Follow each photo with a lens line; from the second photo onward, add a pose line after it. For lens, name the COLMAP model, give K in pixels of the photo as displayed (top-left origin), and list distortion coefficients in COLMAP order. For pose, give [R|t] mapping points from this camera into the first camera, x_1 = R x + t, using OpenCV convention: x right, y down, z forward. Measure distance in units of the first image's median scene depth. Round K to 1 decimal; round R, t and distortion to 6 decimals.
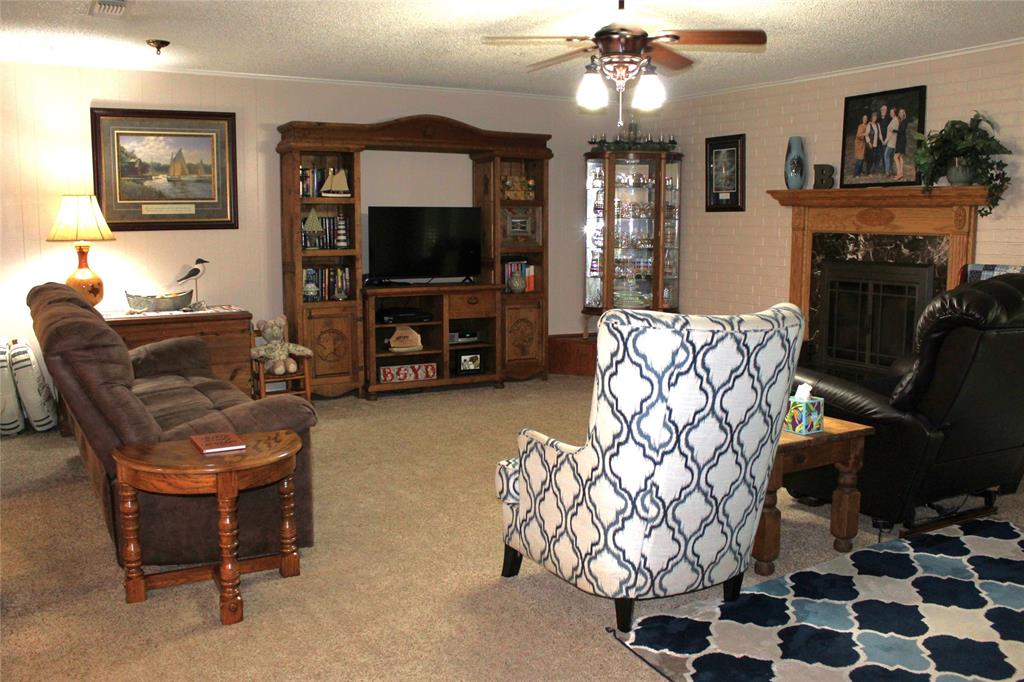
lens RADIAL K [[930.9, 0, 512.0], [0, 930.9, 341.0], [0, 0, 1]] dist [-0.180470, 0.184312]
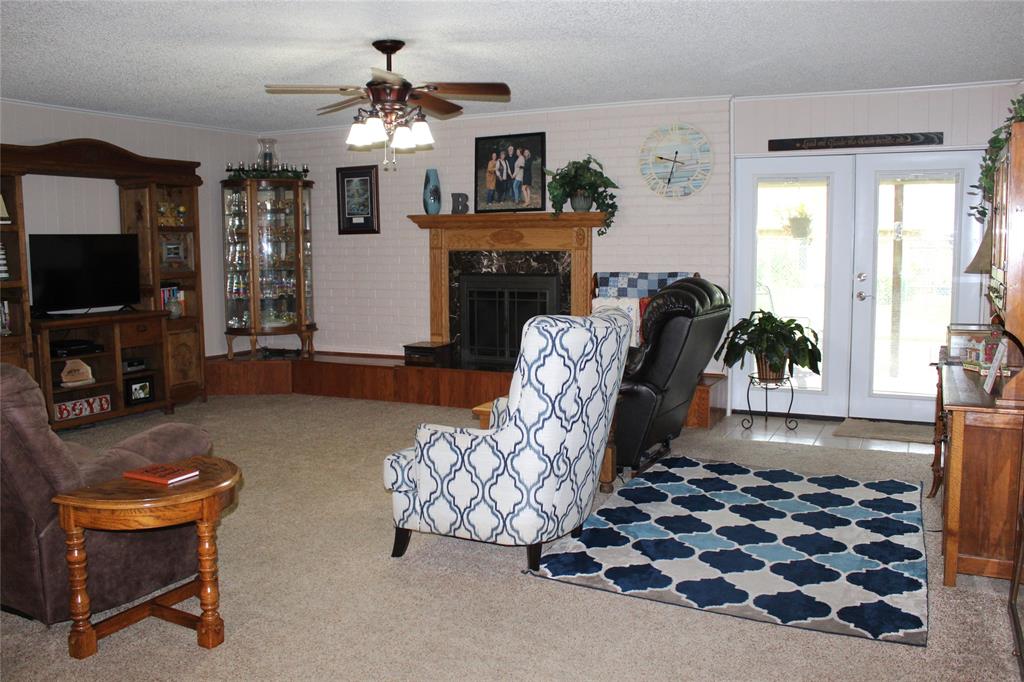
lens RADIAL K [[930.9, 0, 512.0], [0, 930.9, 341.0], [0, 0, 1]] dist [-0.180470, 0.184312]
pose [[0.815978, -0.070065, 0.573821, -0.321925], [0.080777, 0.996709, 0.006836, -0.005296], [-0.572411, 0.040774, 0.818953, -0.020274]]
